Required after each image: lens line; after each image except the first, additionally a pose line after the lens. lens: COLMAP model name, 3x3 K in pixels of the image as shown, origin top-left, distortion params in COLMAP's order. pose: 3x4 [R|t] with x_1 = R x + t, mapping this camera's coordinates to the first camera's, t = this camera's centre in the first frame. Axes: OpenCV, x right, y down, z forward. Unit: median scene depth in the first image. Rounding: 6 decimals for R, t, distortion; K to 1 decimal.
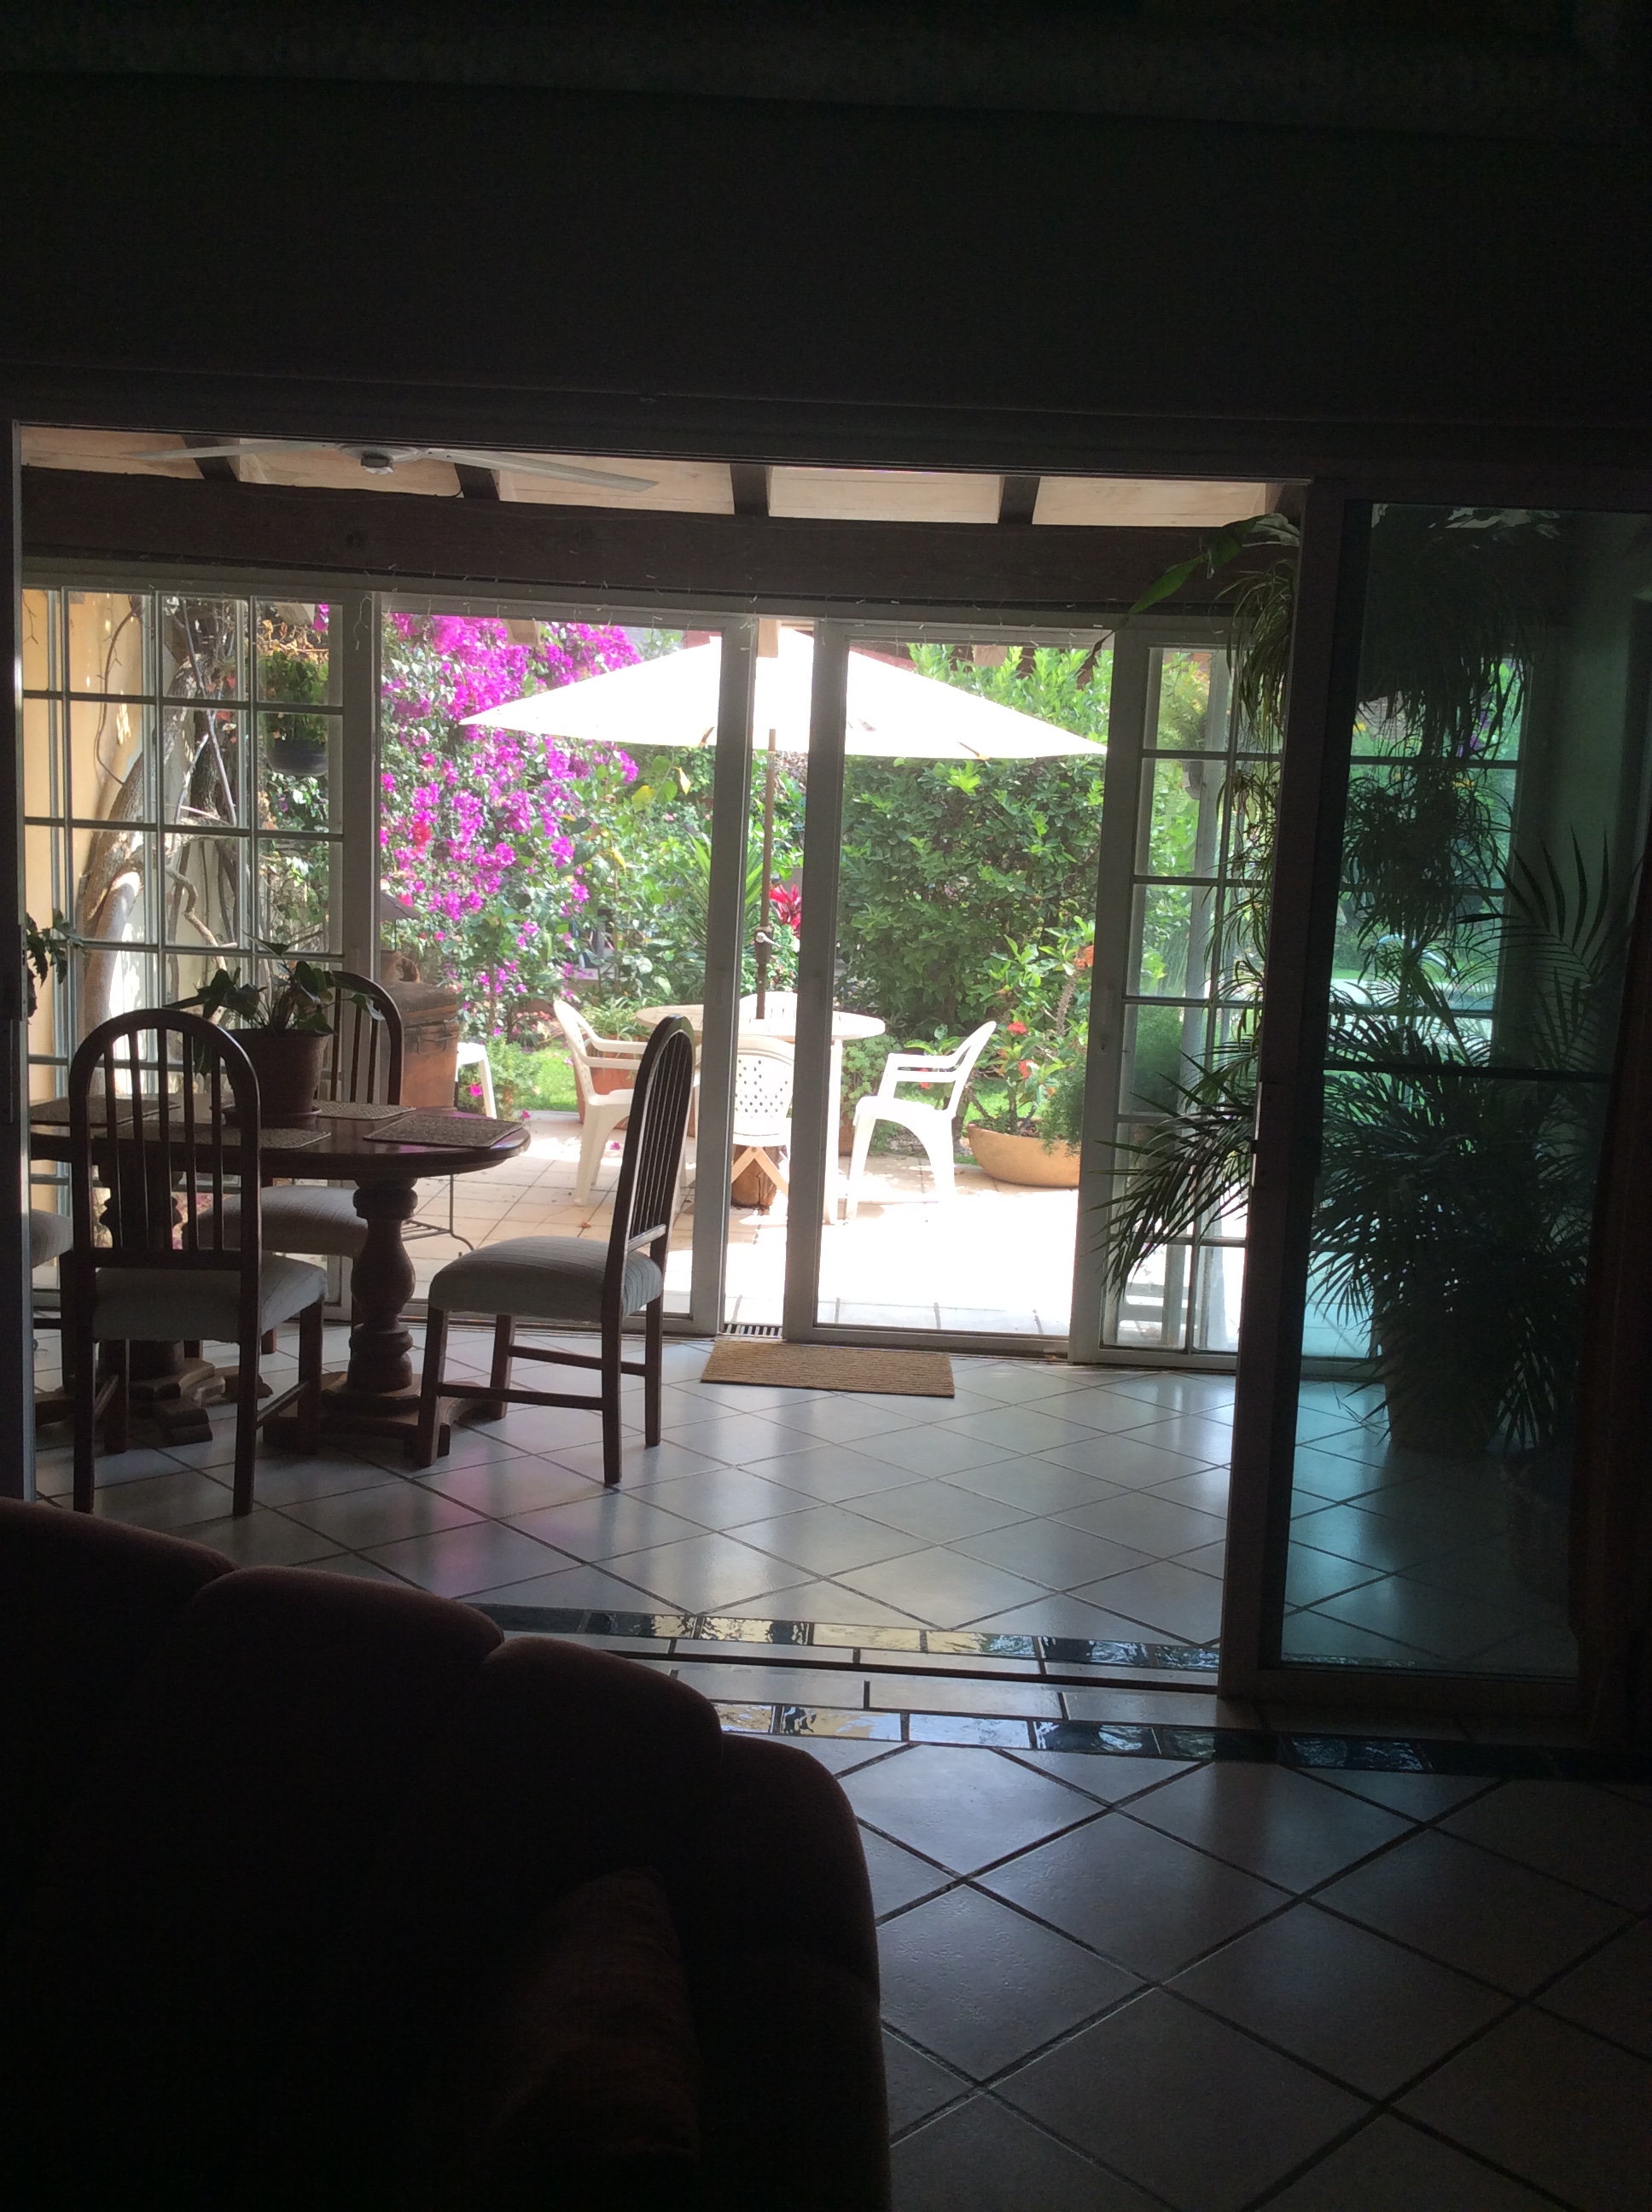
lens RADIAL K [[2040.0, 0, 829.4], [0, 2040.0, 1149.5], [0, 0, 1]] dist [0.037405, 0.000000]
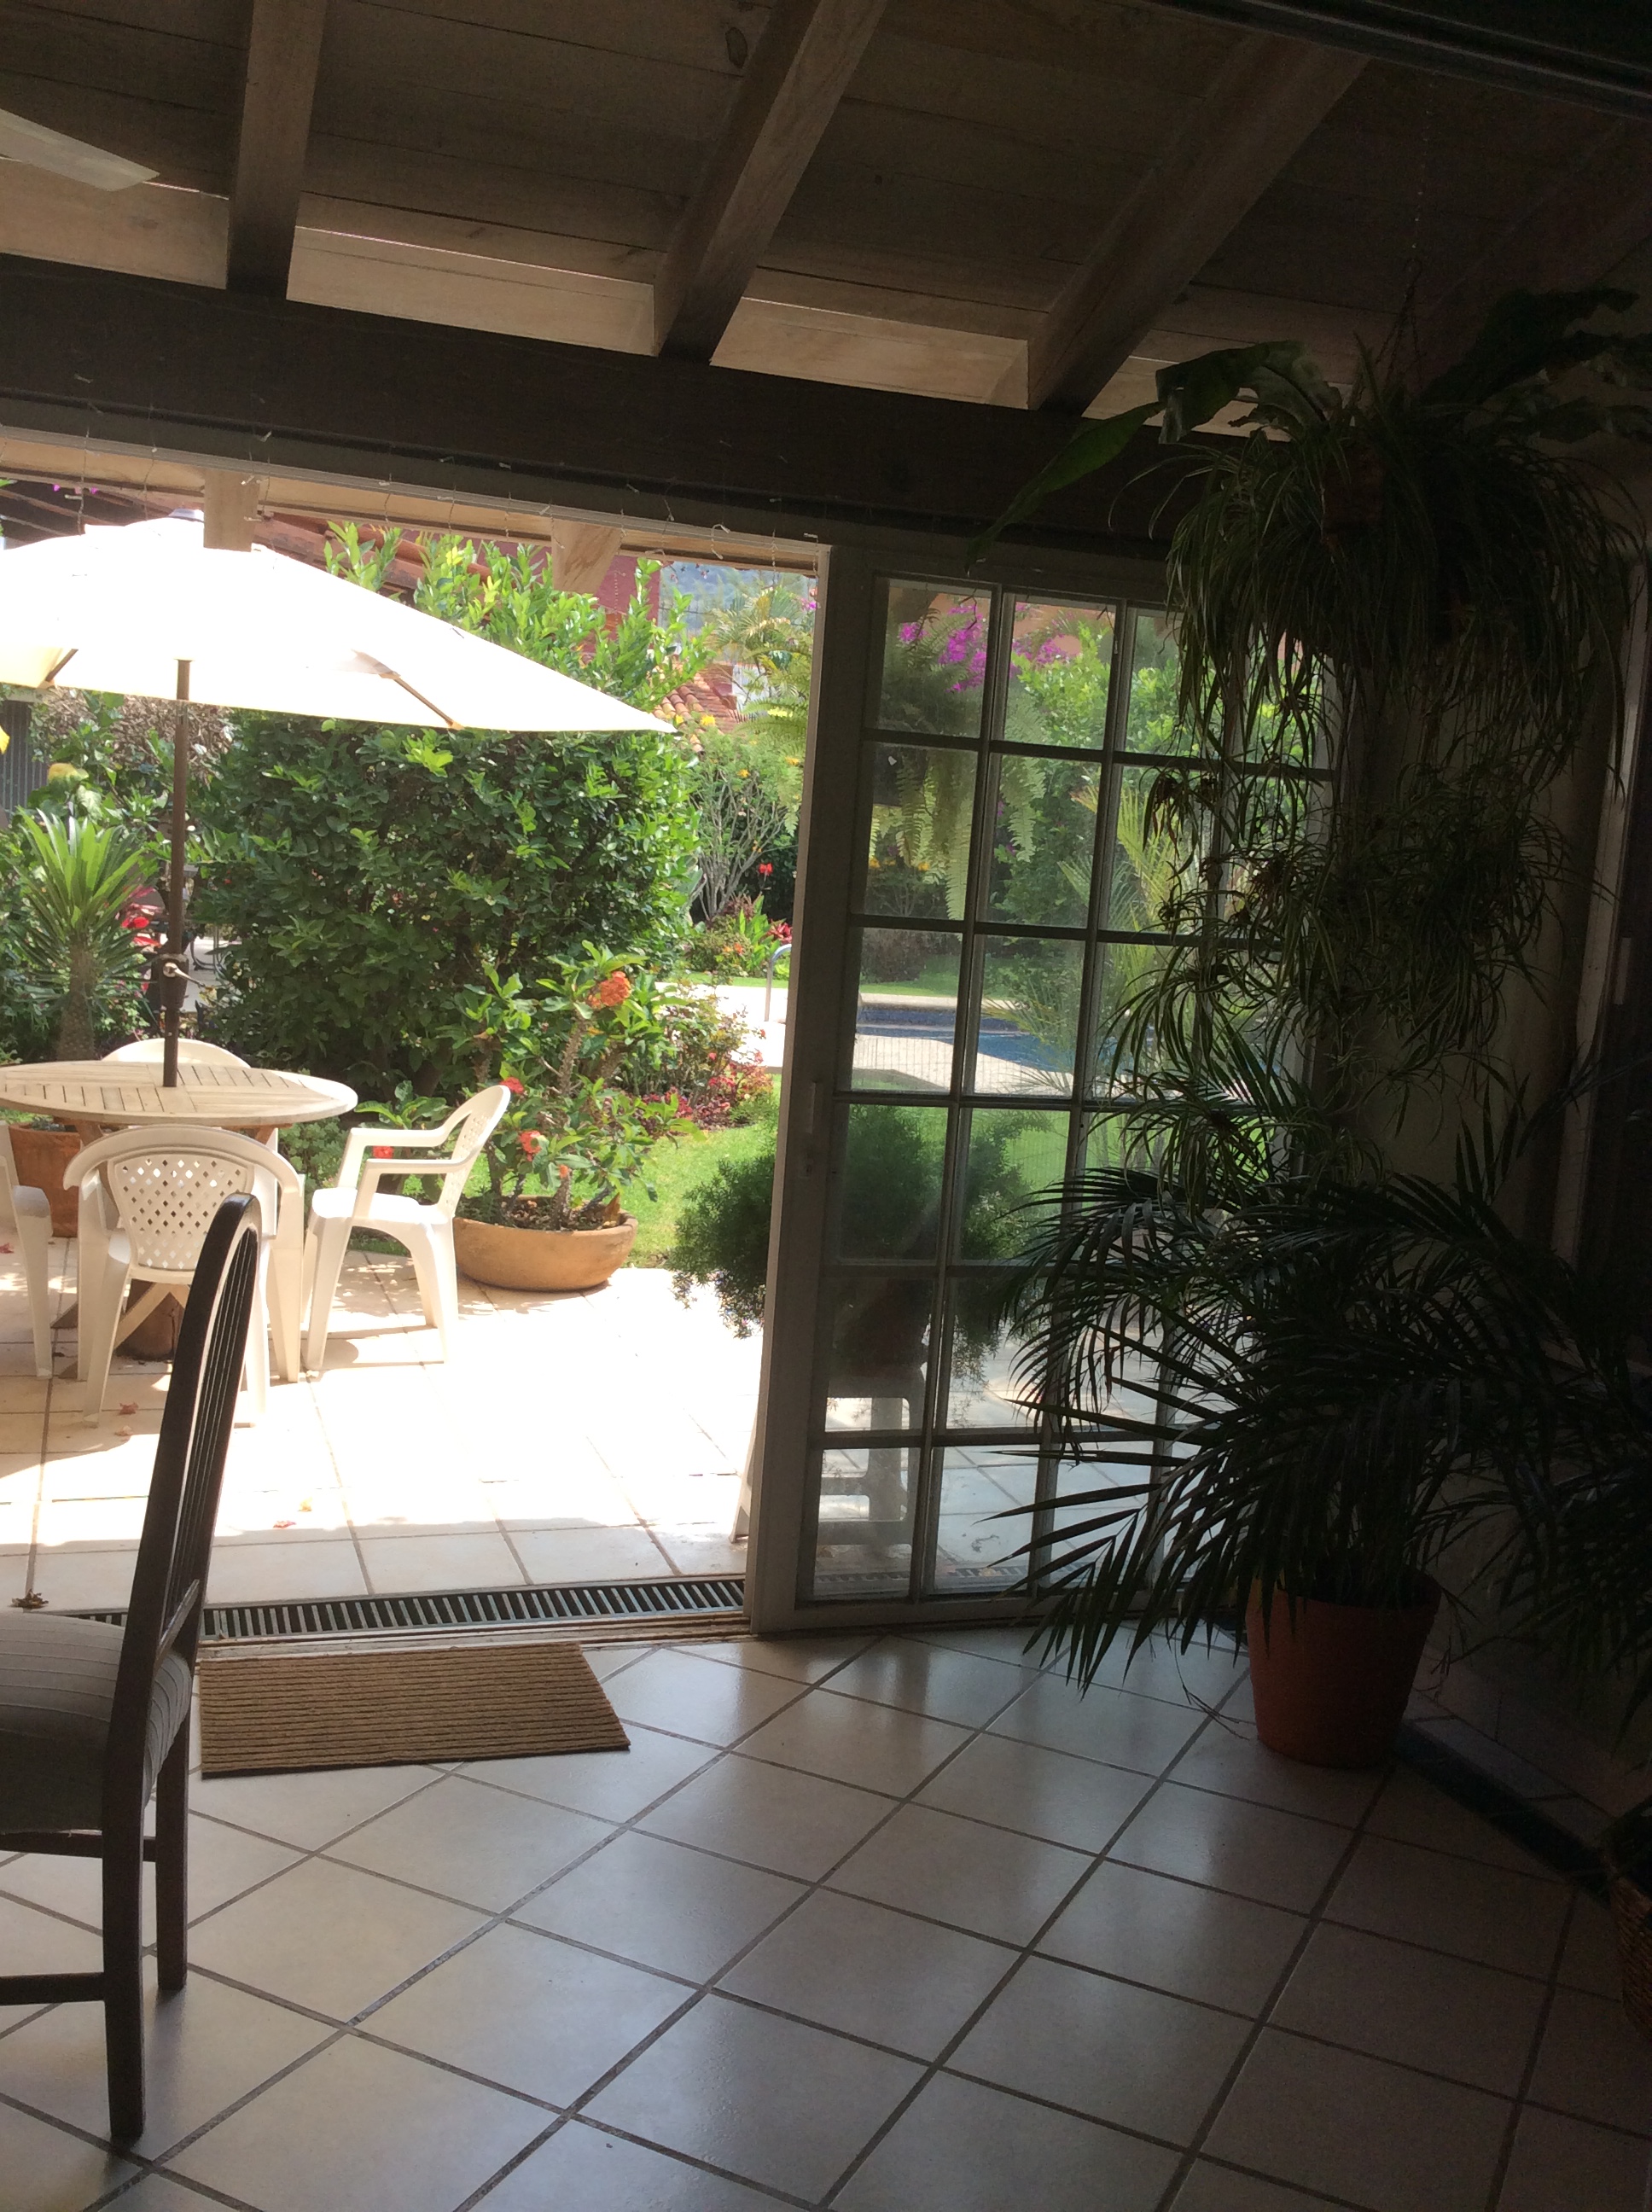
lens RADIAL K [[2040.0, 0, 873.9], [0, 2040.0, 1139.9], [0, 0, 1]] dist [0.037405, 0.000000]
pose [[0.930050, -0.021019, 0.366831, -0.058925], [0.019505, 0.999779, 0.007832, -0.041025], [-0.366915, -0.000129, 0.930255, 0.232766]]
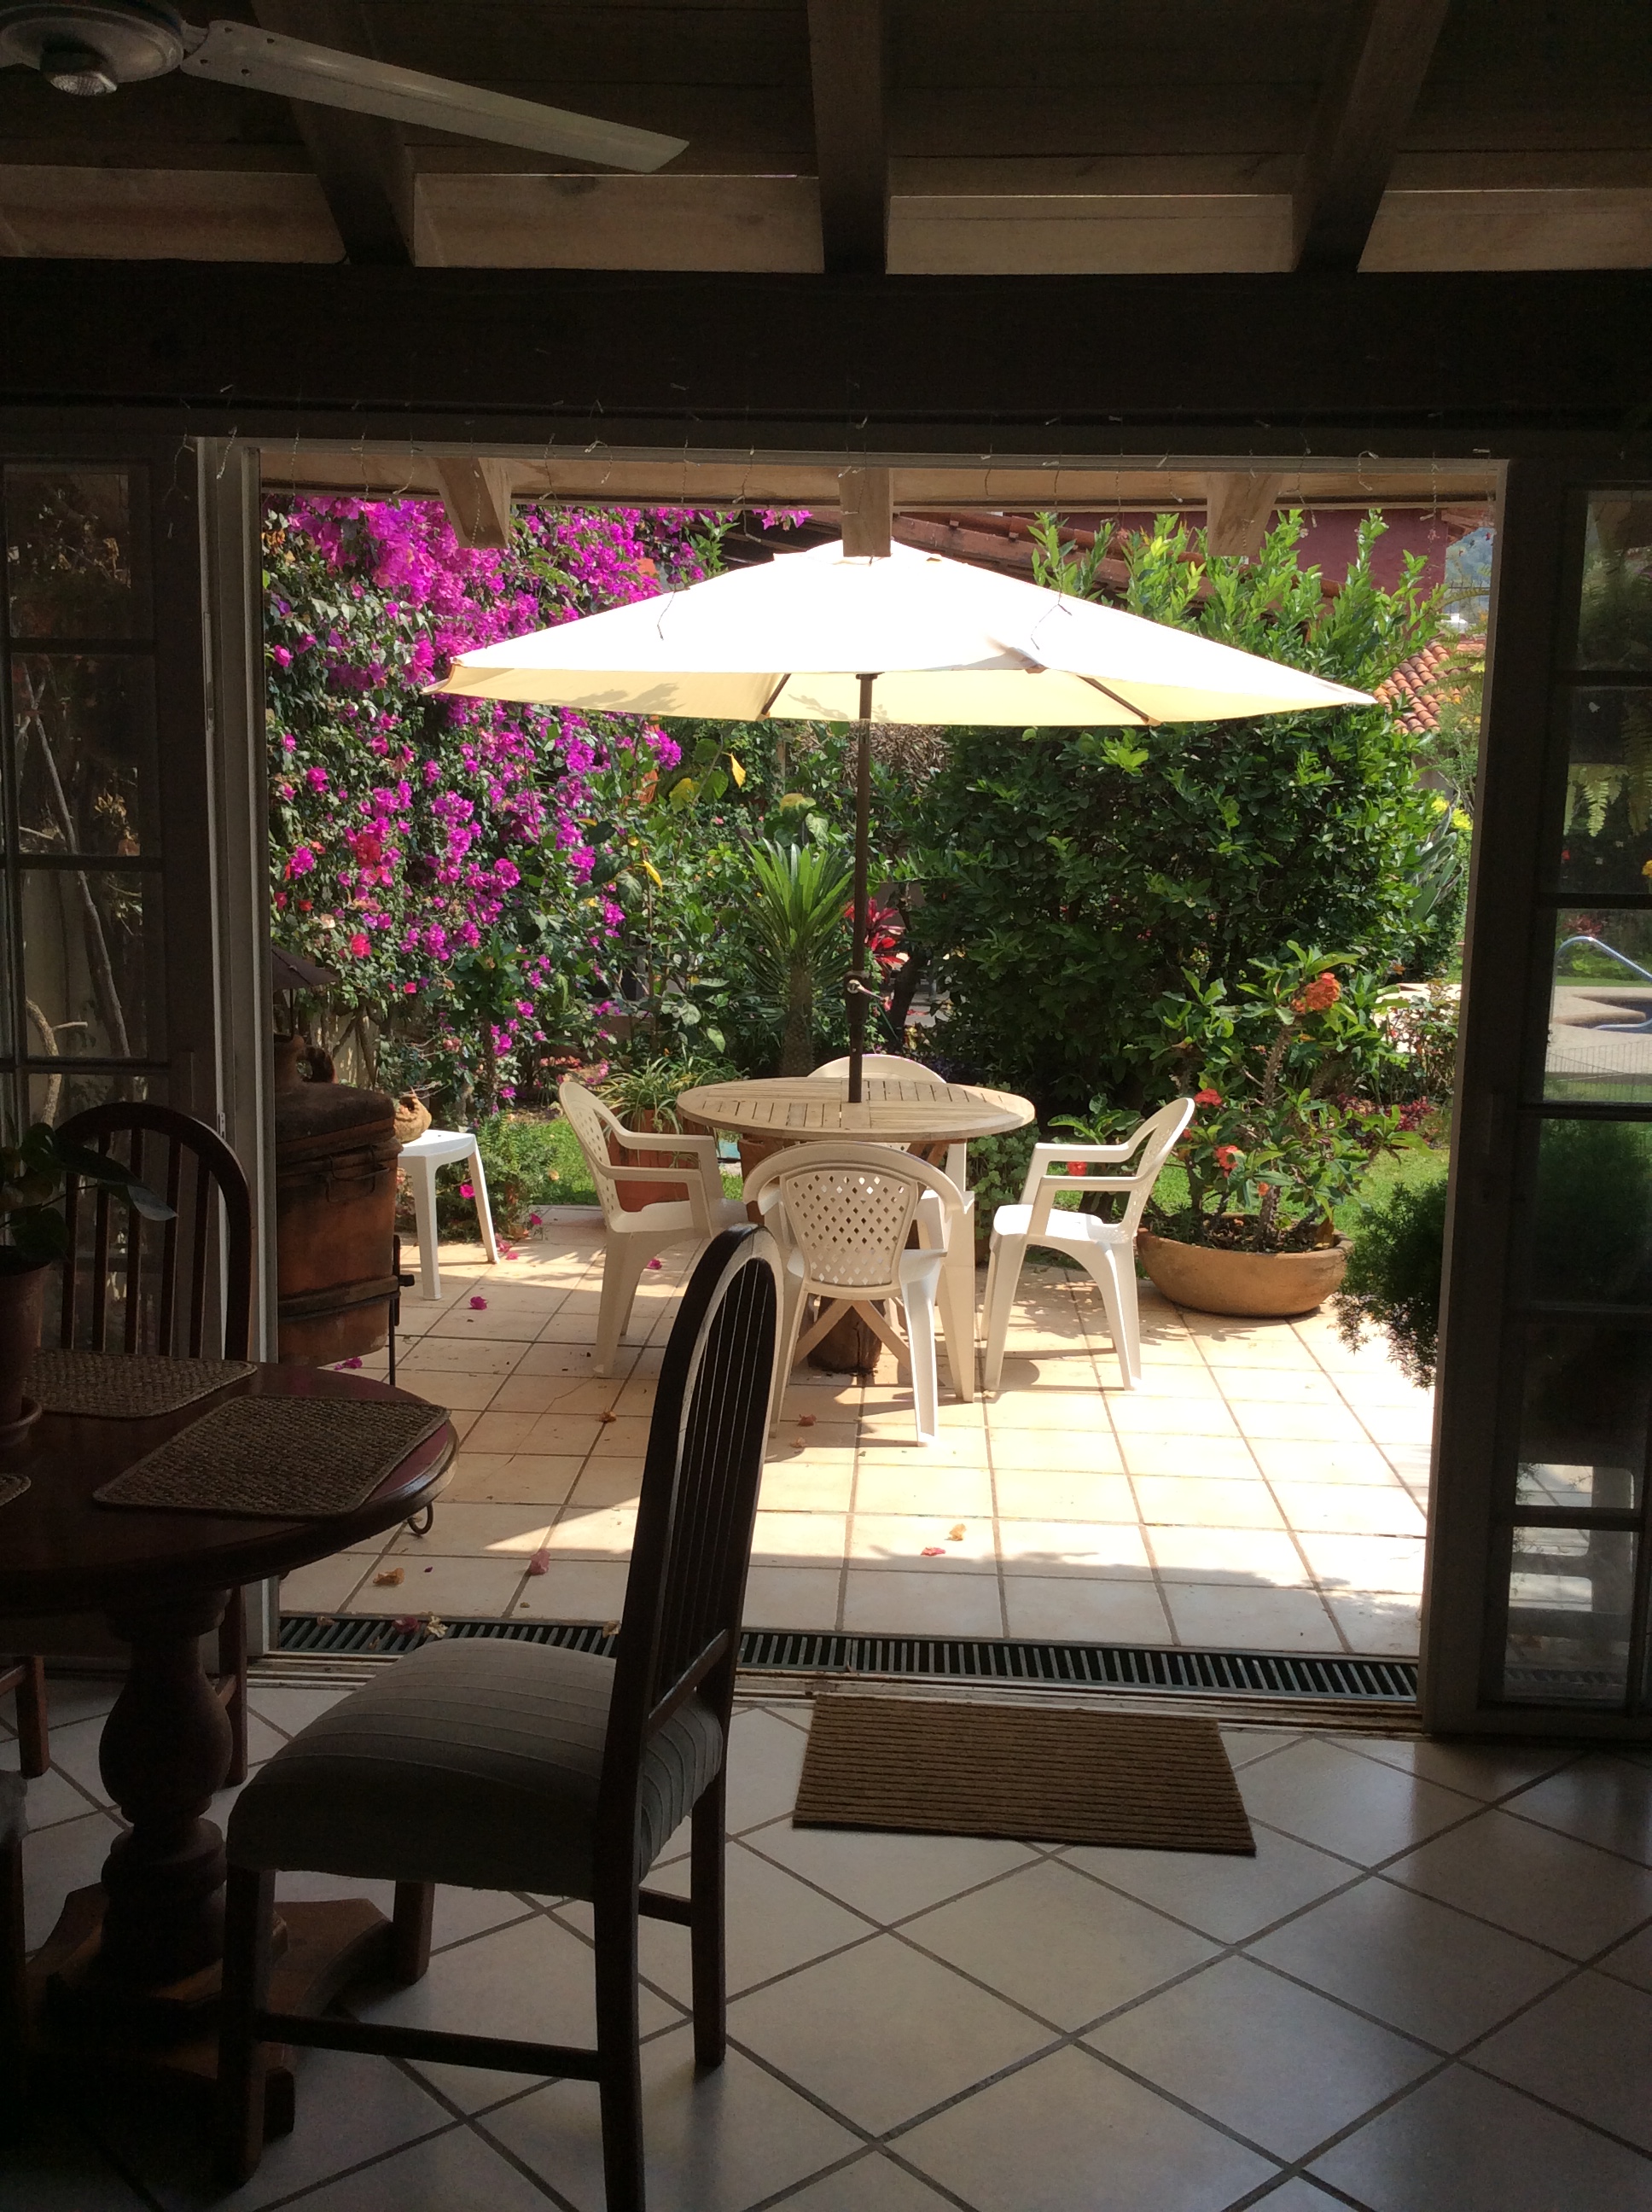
lens RADIAL K [[2040.0, 0, 785.9], [0, 2040.0, 1128.4], [0, 0, 1]] dist [0.037405, 0.000000]
pose [[0.998637, -0.019922, -0.048238, -0.020851], [0.019427, 0.999754, -0.010703, -0.042213], [0.048440, 0.009751, 0.998779, 0.264914]]
